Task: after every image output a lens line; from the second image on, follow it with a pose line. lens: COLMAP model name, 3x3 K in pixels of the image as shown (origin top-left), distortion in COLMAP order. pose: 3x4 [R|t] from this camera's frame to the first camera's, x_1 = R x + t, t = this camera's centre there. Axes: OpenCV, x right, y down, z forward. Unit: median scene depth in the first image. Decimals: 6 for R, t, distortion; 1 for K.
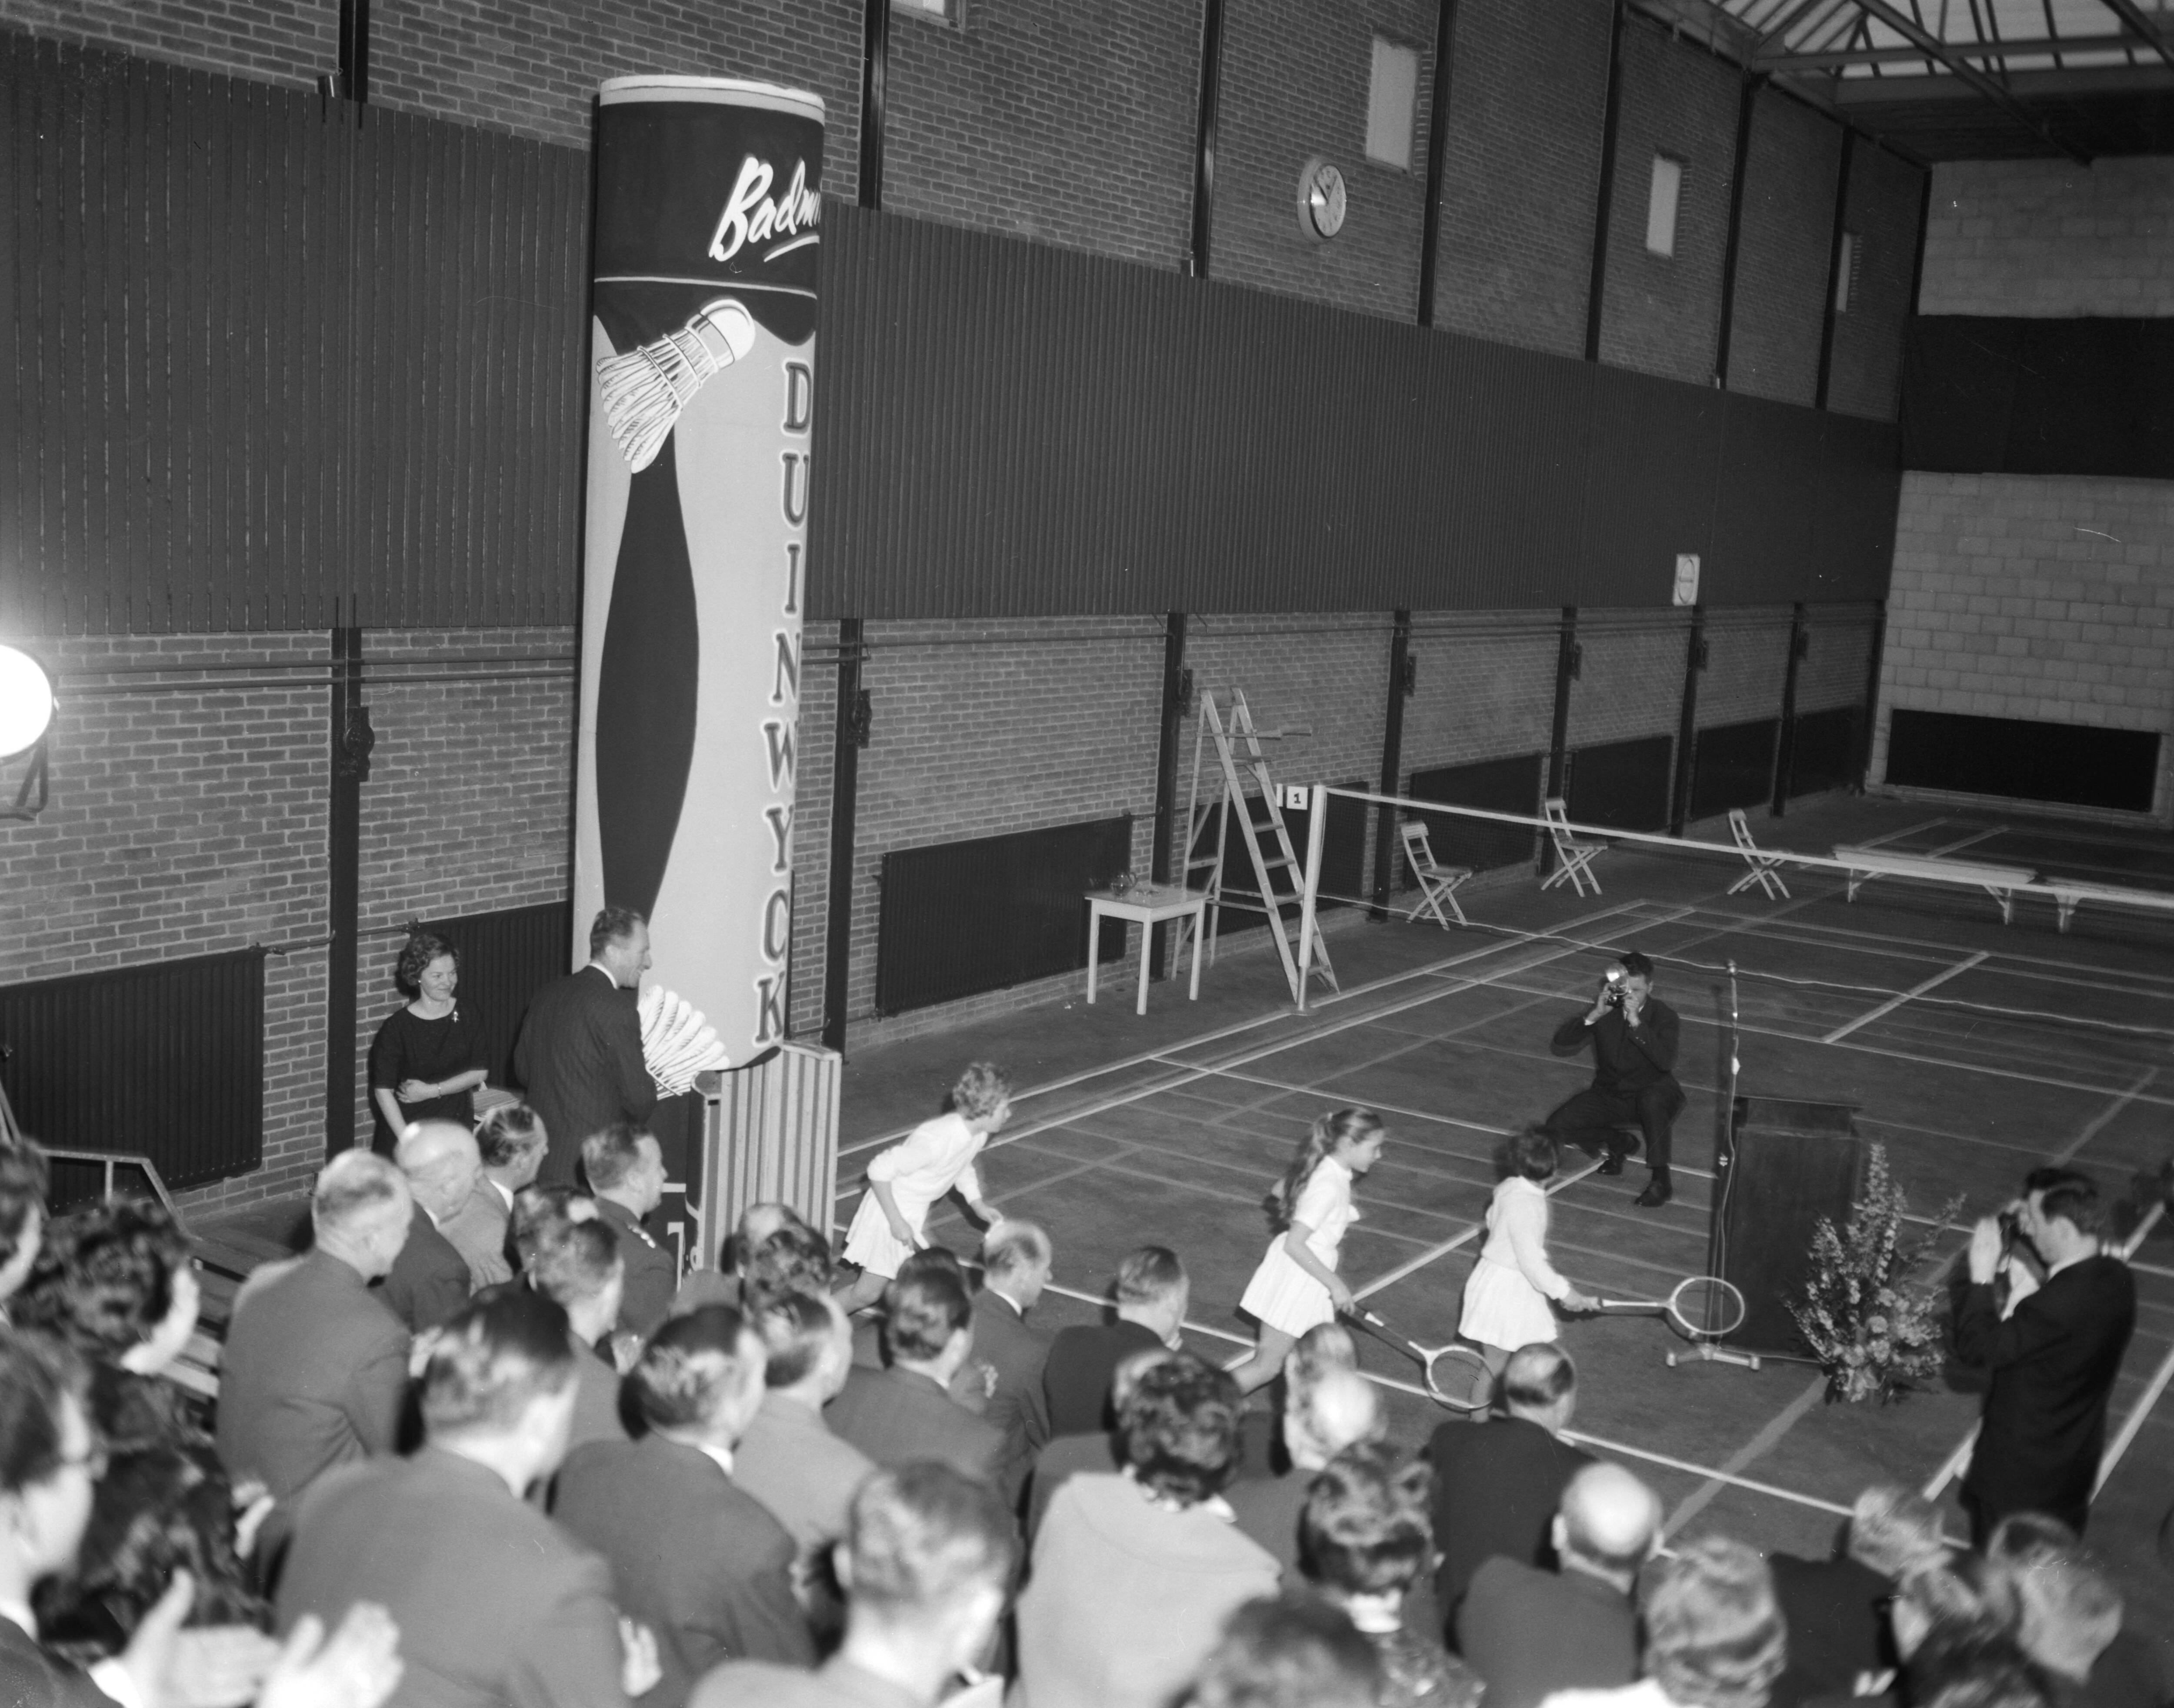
lens RADIAL K [[2371.3, 0, 1088.8], [0, 2371.3, 856.0], [0, 0, 1]] dist [0.009402, 0.000000]
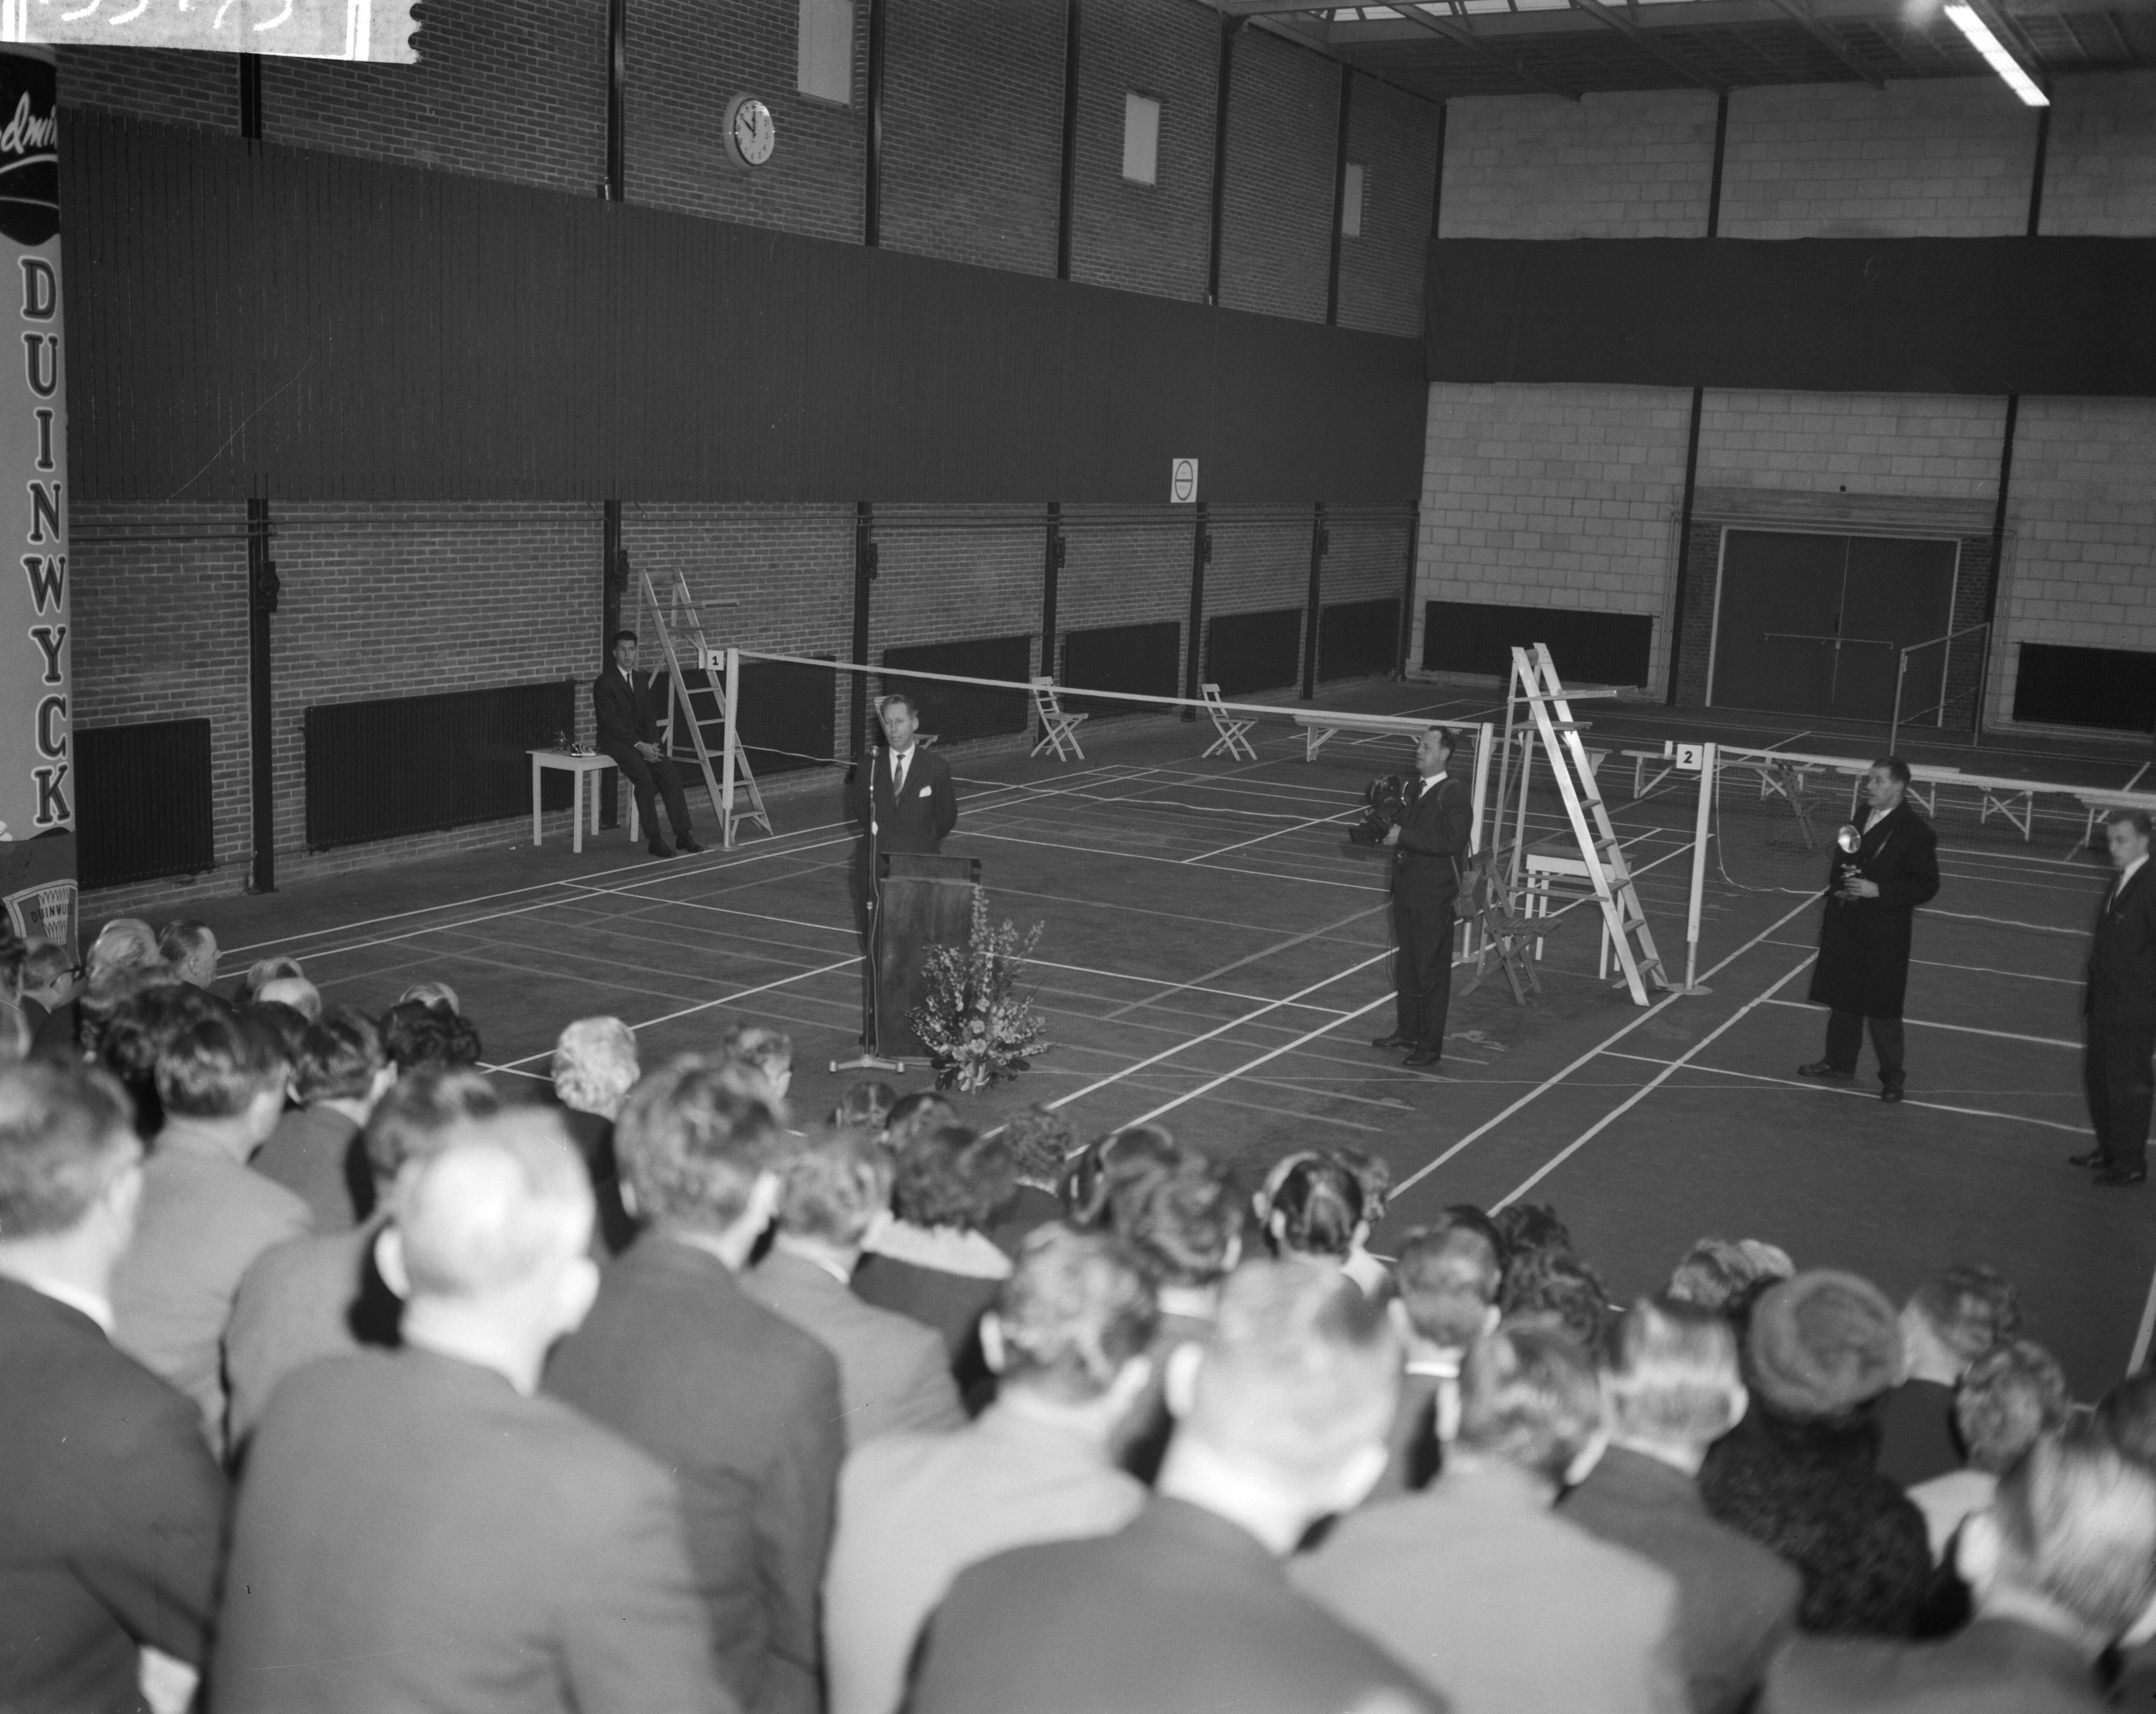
lens RADIAL K [[2366.4, 0, 1075.3], [0, 2366.4, 853.2], [0, 0, 1]] dist [0.022344, 0.000000]
pose [[0.996952, -0.026871, 0.073242, 0.166328], [0.025232, 0.999412, 0.023214, 0.043754], [-0.073822, -0.021295, 0.997044, -0.142016]]
